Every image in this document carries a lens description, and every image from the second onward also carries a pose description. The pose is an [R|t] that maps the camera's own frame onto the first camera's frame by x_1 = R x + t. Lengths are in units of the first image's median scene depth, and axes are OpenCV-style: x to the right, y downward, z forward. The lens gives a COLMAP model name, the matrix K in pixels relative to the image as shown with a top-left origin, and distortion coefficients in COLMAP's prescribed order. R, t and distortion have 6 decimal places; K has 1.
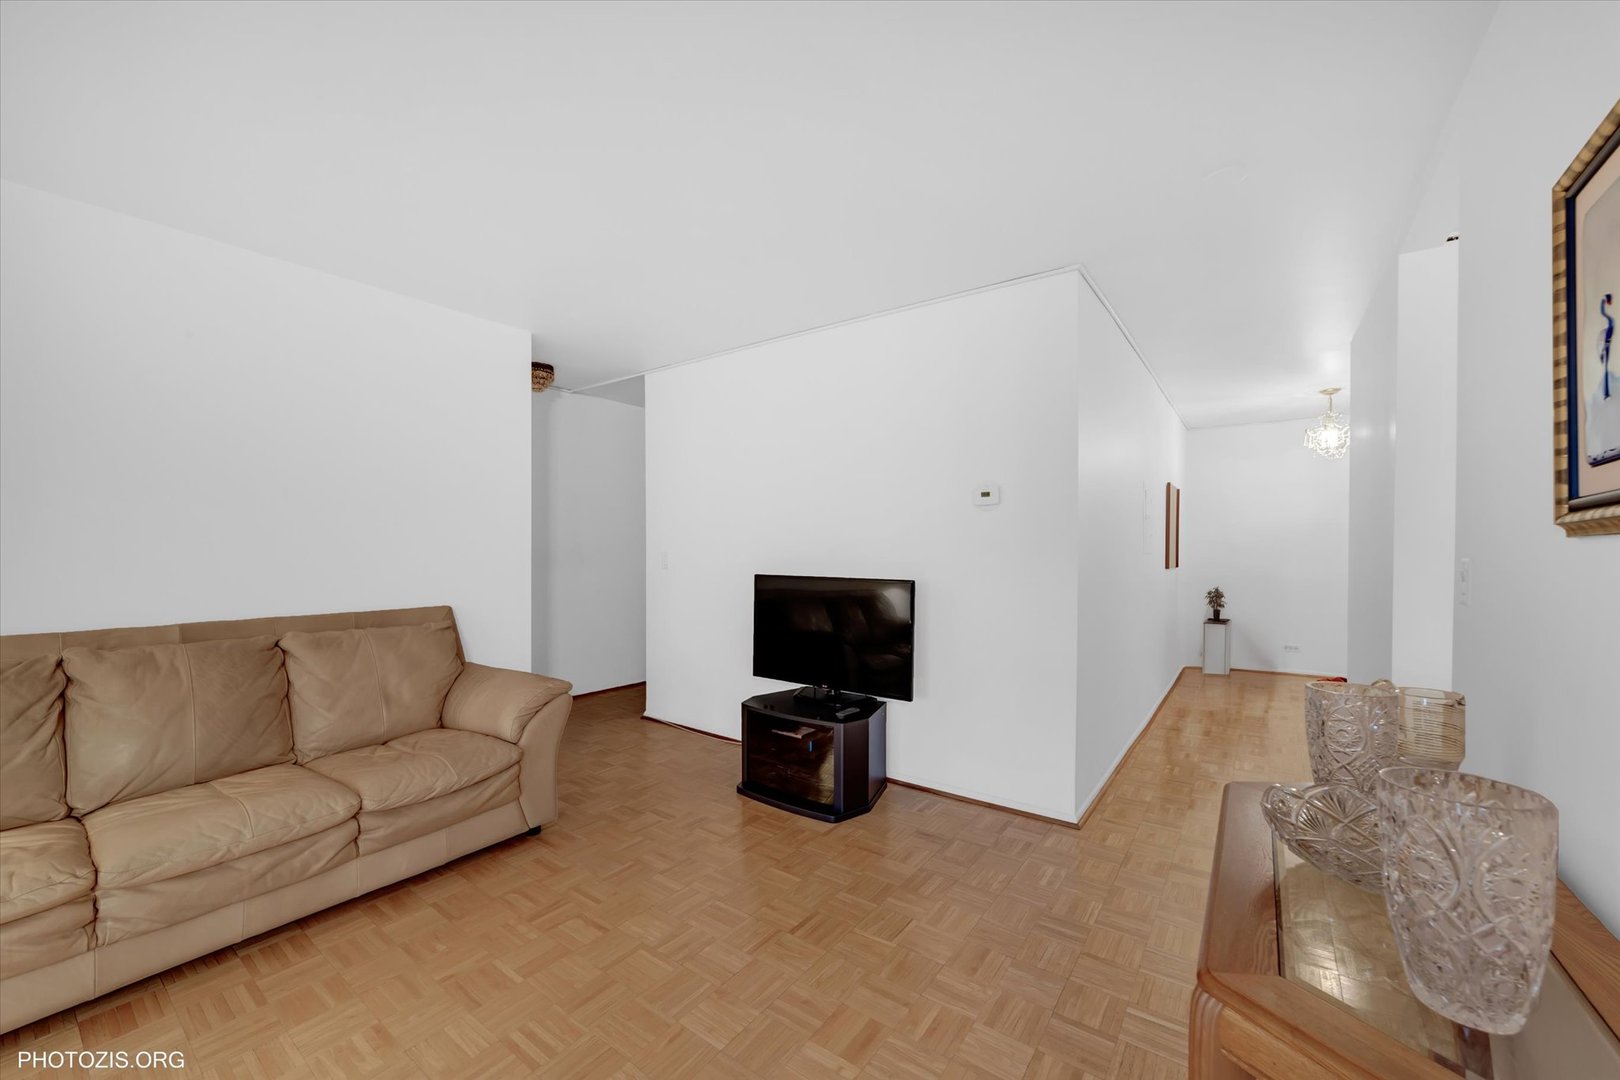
lens RADIAL K [[624.9, 0, 815.8], [0, 624.9, 546.8], [0, 0, 1]] dist [0.002302, 0.000088]
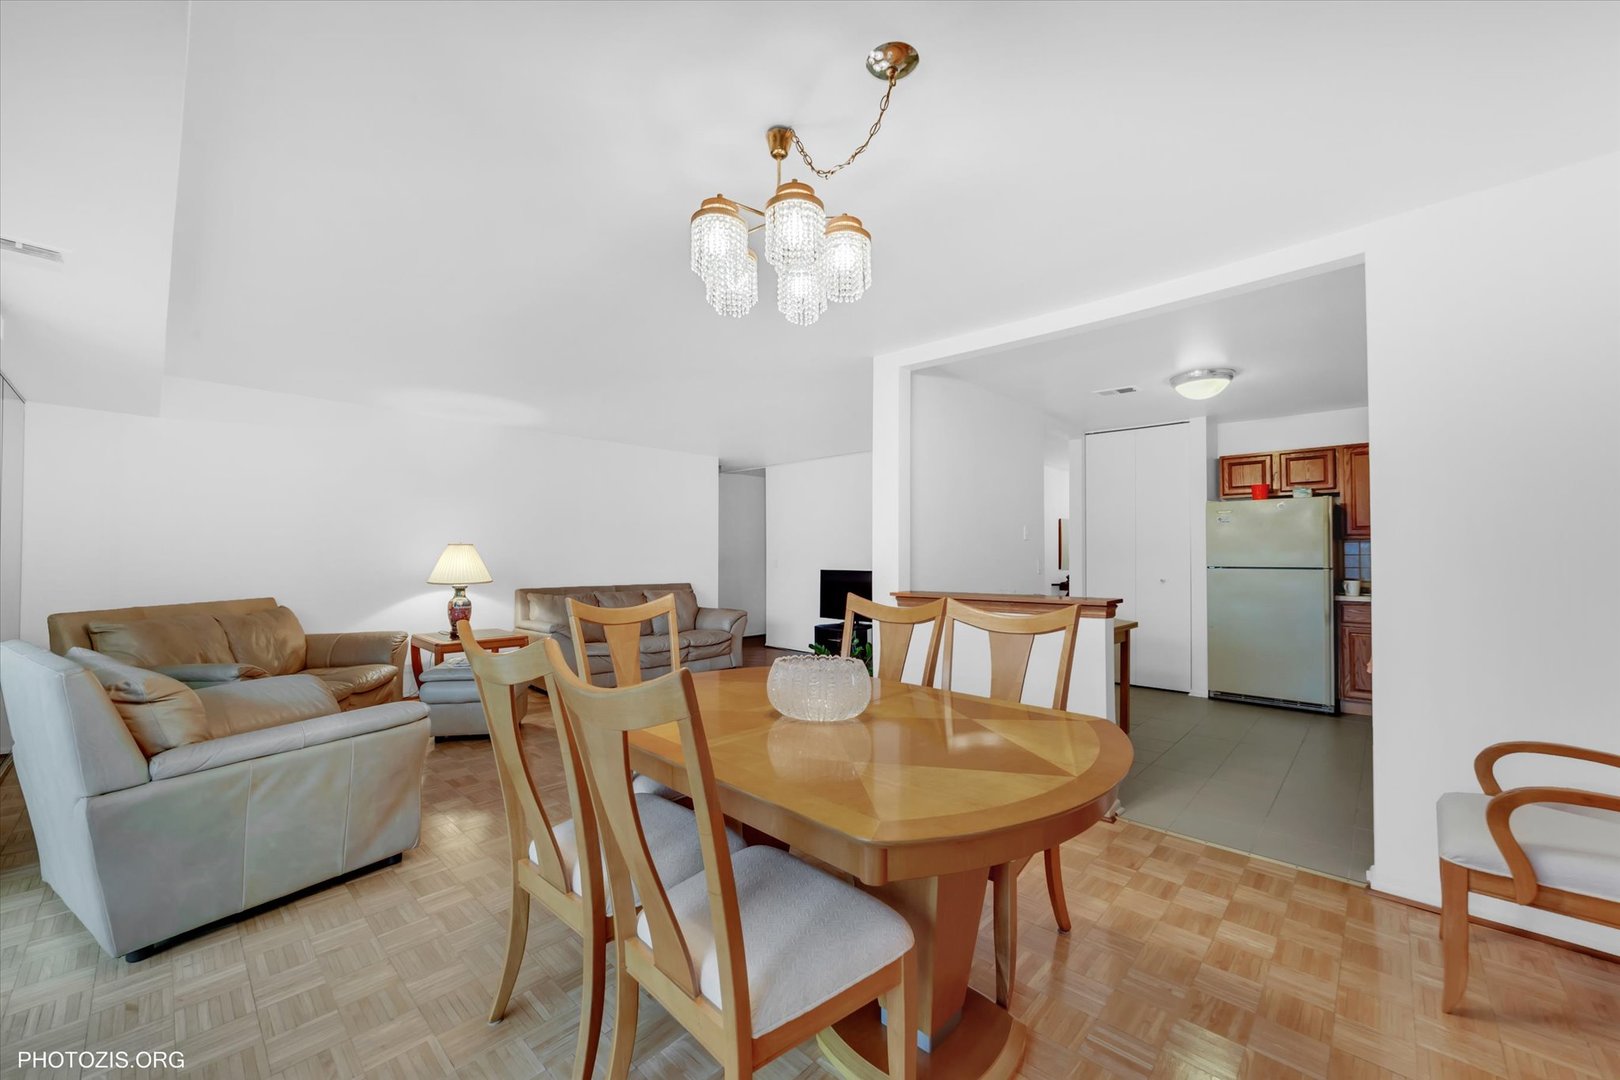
lens RADIAL K [[624.9, 0, 807.3], [0, 624.9, 542.4], [0, 0, 1]] dist [0.002302, 0.000088]
pose [[0.991585, 0.004679, -0.129373, 0.168612], [-0.007587, 0.999729, -0.021991, -0.009650], [0.129235, 0.022788, 0.991352, -1.448523]]
